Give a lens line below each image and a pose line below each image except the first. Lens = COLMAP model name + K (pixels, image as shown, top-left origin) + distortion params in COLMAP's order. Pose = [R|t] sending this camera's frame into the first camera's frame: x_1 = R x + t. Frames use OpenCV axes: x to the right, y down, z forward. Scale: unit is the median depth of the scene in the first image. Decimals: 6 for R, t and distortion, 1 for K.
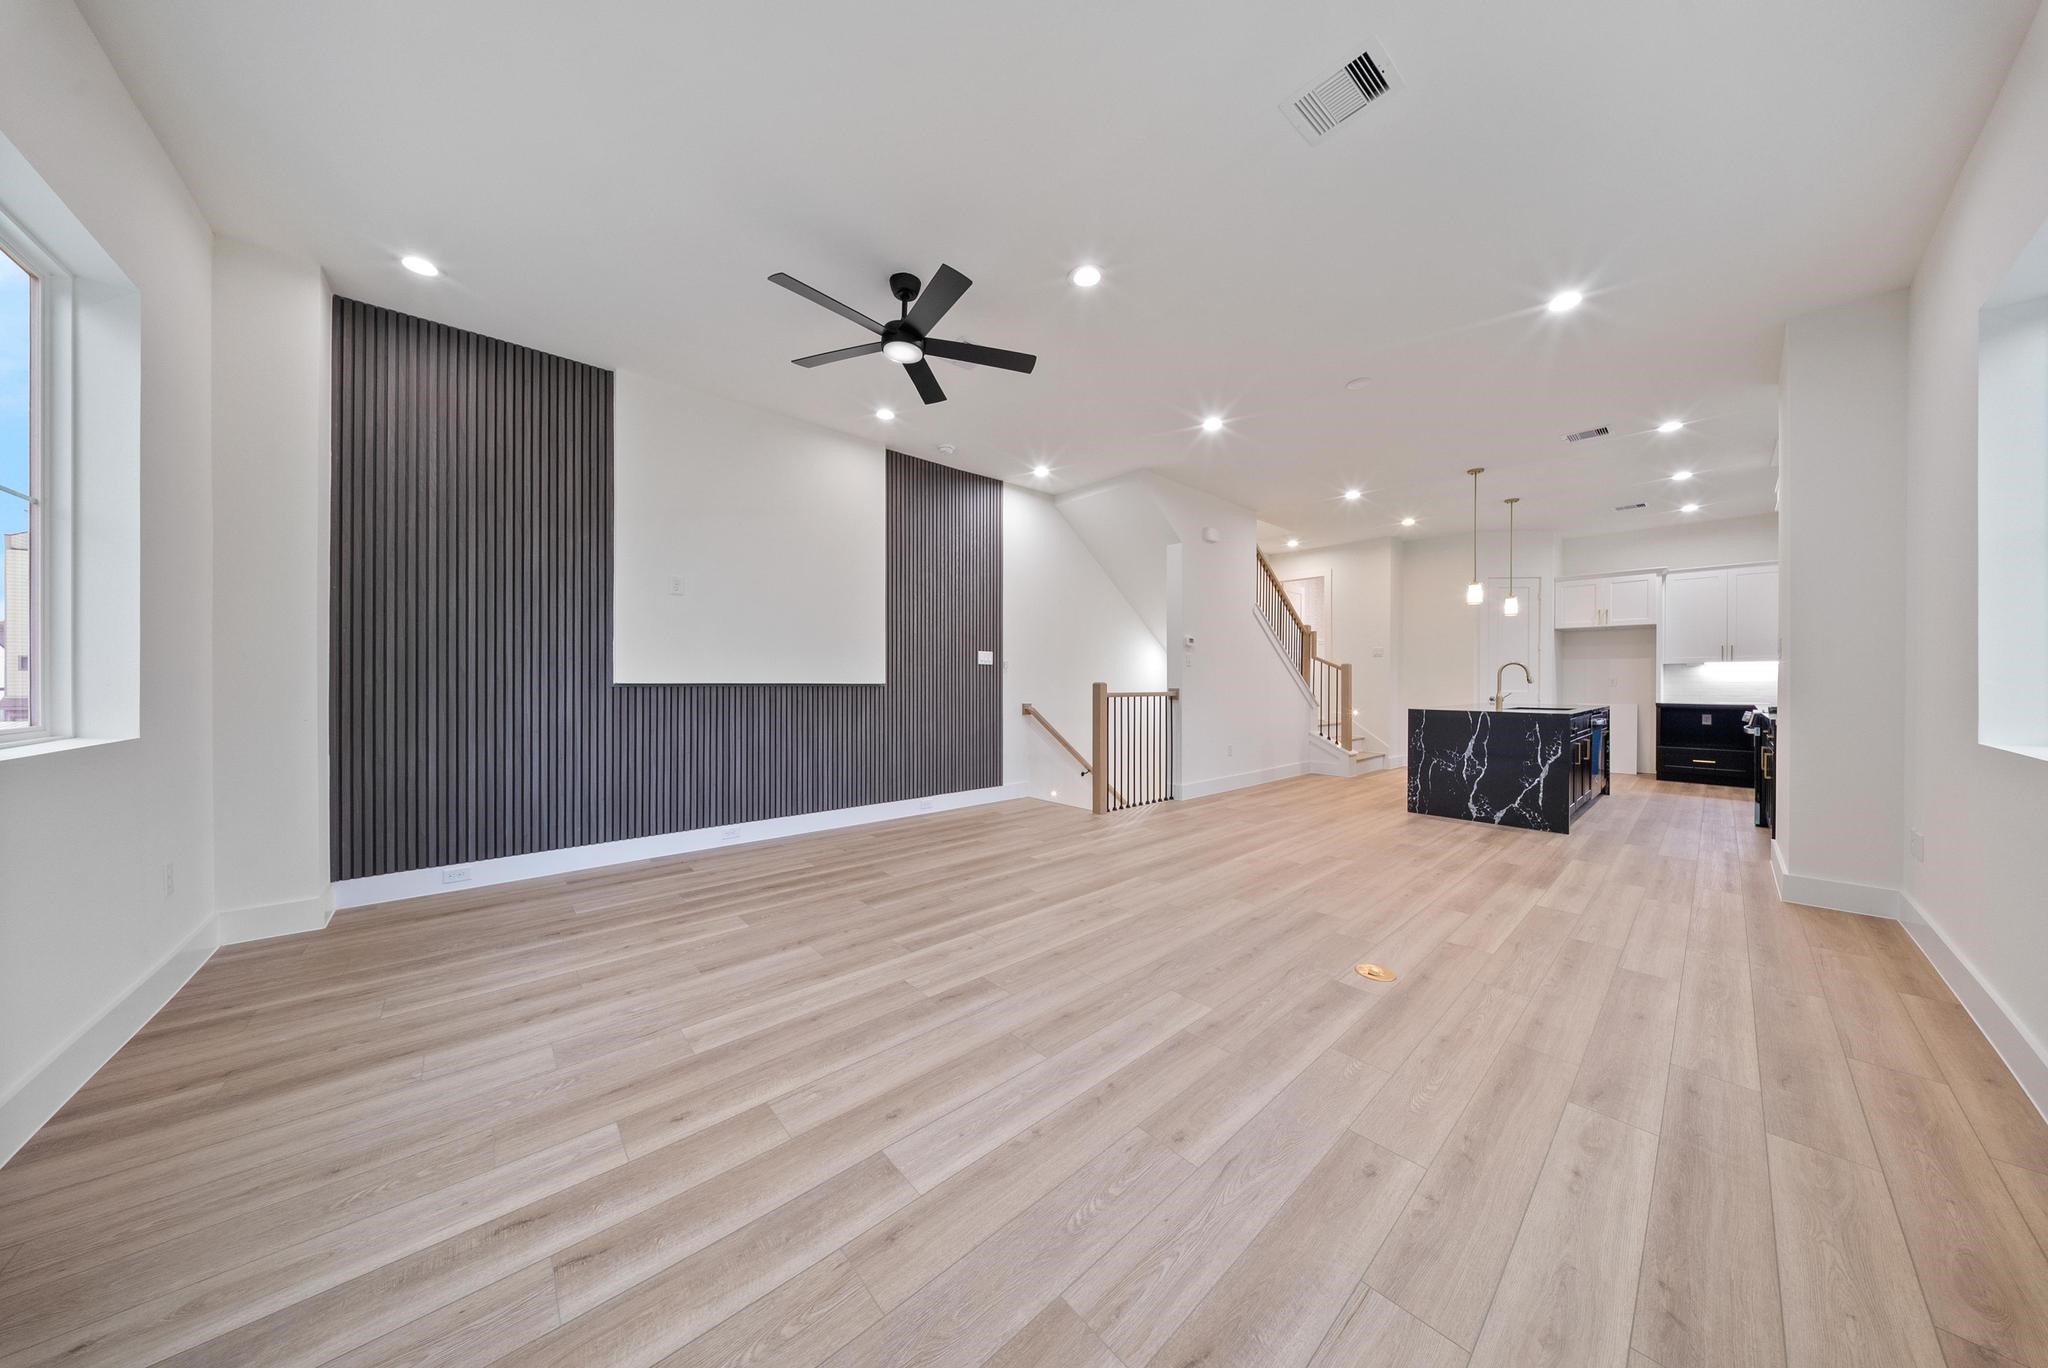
lens RADIAL K [[611.2, 0, 1010.7], [0, 611.2, 679.9], [0, 0, 1]] dist [0.000726, -0.002114]
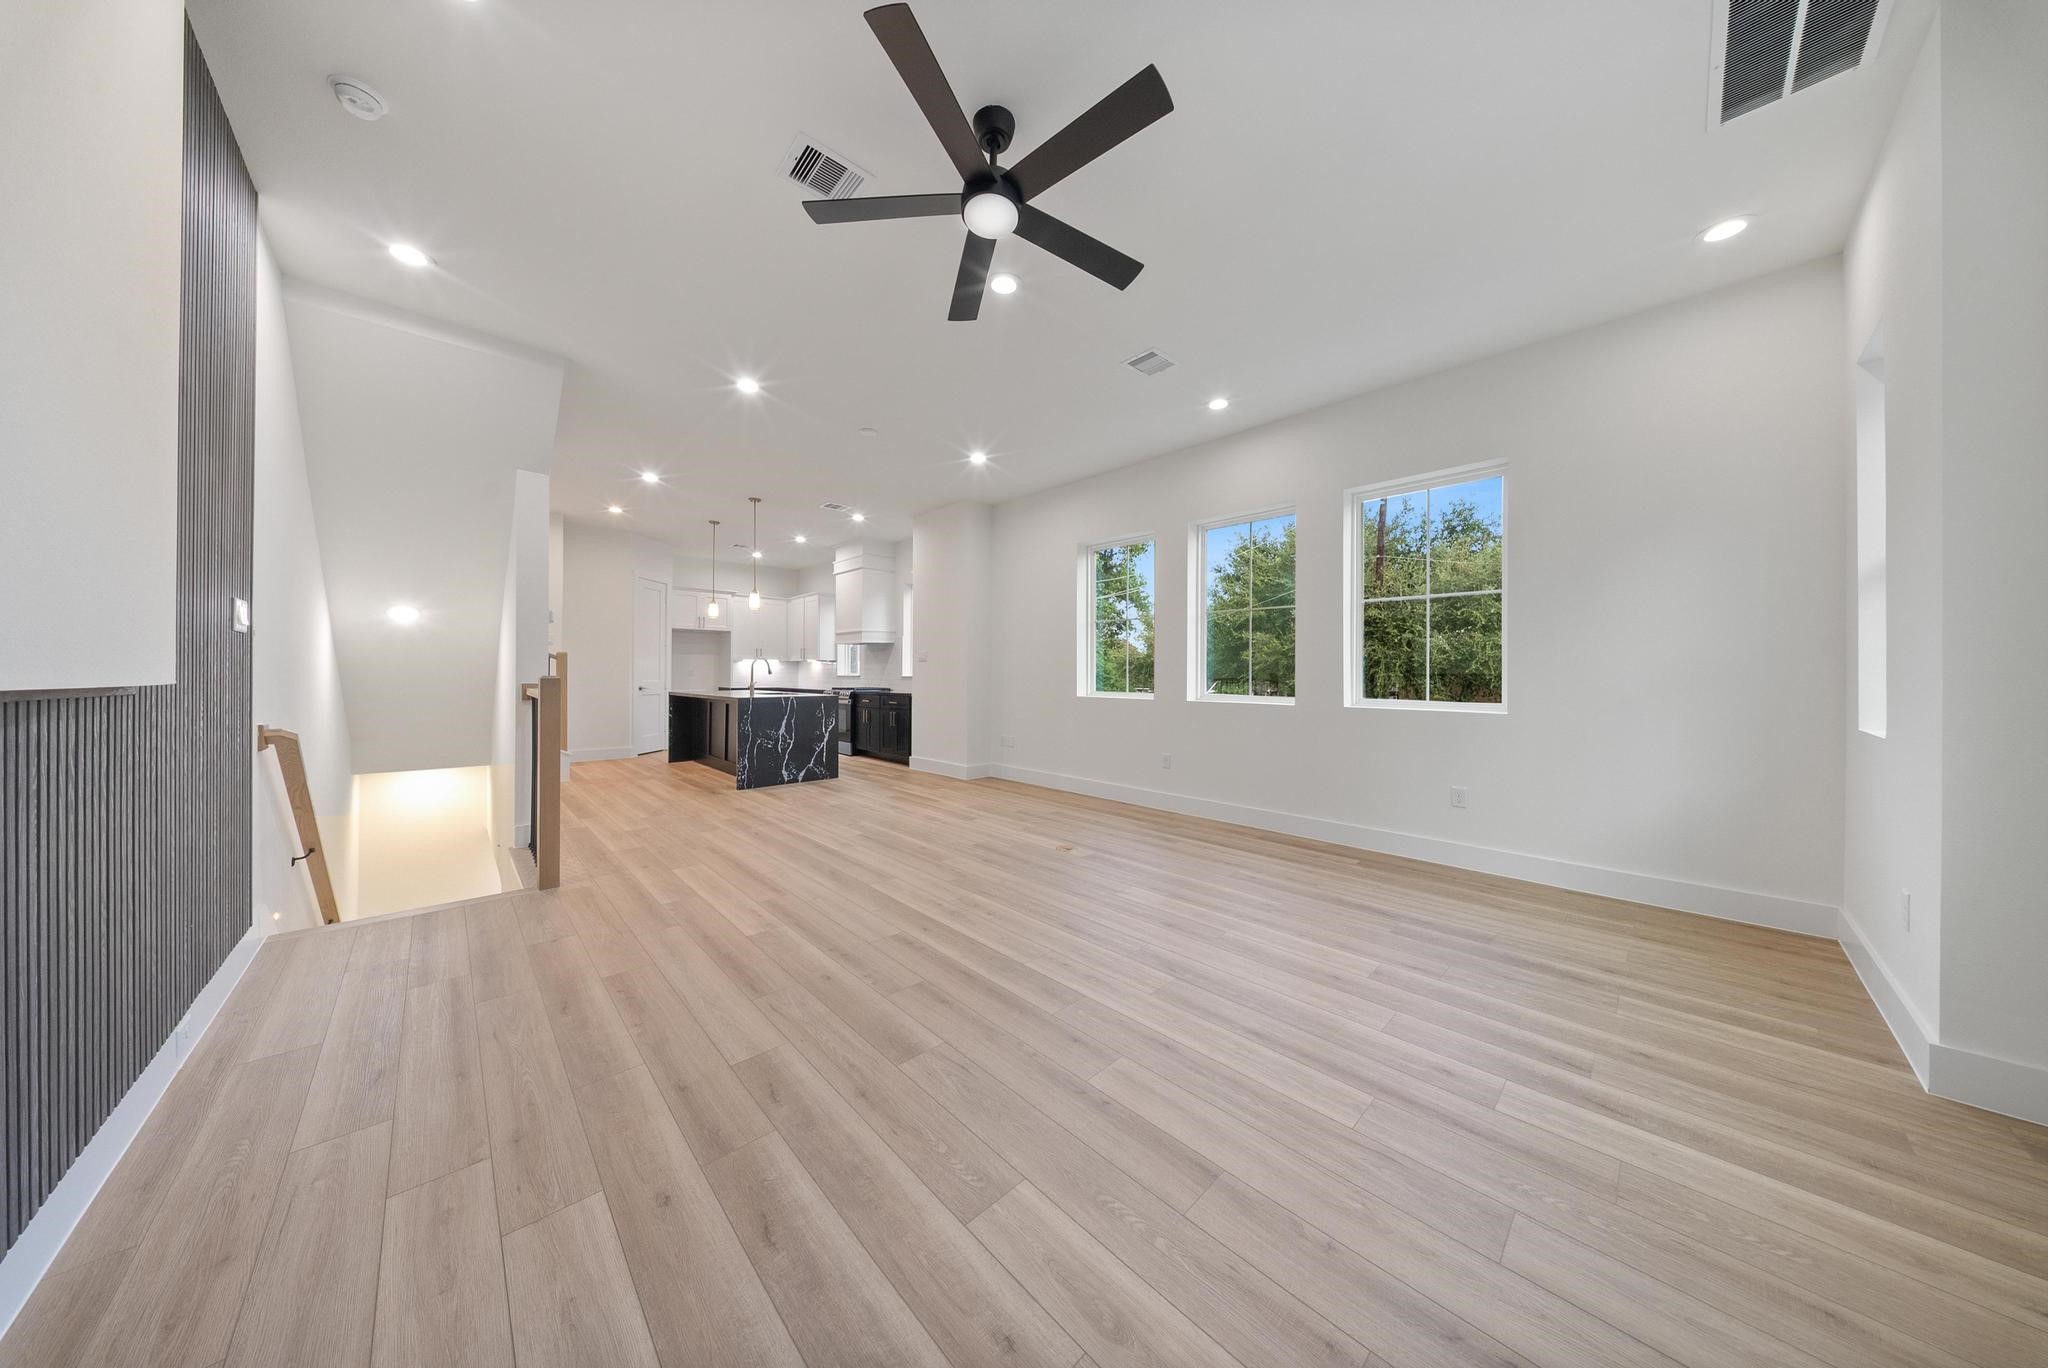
lens RADIAL K [[611.2, 0, 1010.7], [0, 611.2, 679.9], [0, 0, 1]] dist [0.000726, -0.002114]
pose [[-0.031714, -0.013529, 0.999405, -0.785873], [-0.004664, 0.999900, 0.013388, -0.004241], [-0.999486, -0.004236, -0.031774, 0.887154]]
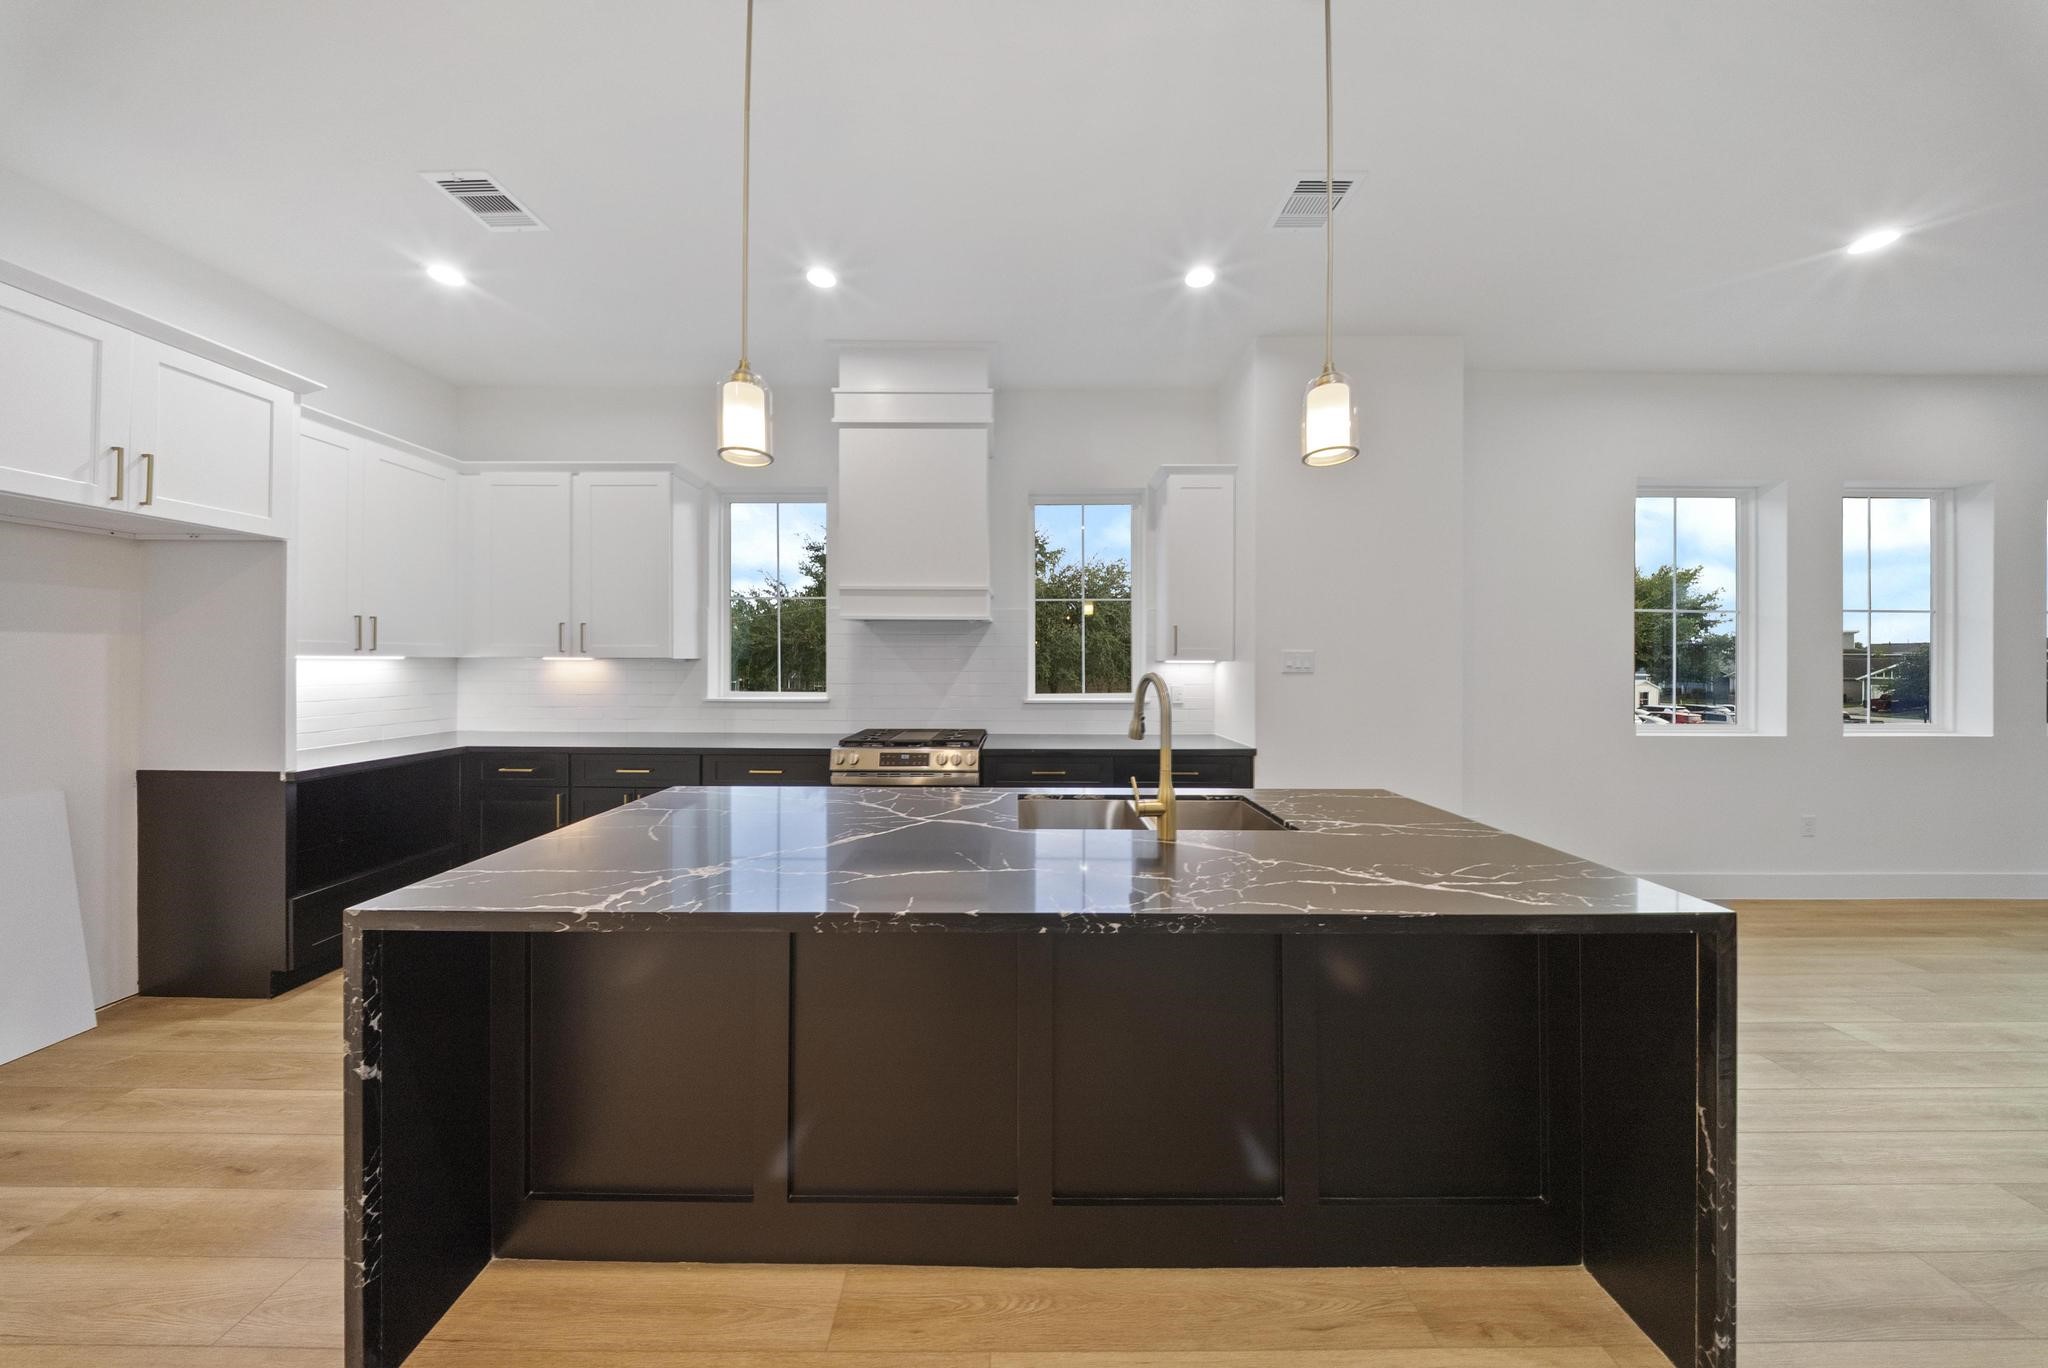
lens RADIAL K [[611.2, 0, 1010.7], [0, 611.2, 679.9], [0, 0, 1]] dist [0.000726, -0.002114]
pose [[-0.755813, -0.025203, 0.654302, 1.156409], [-0.008458, 0.999551, 0.028732, -0.059186], [-0.654733, 0.016182, -0.755687, 2.175362]]
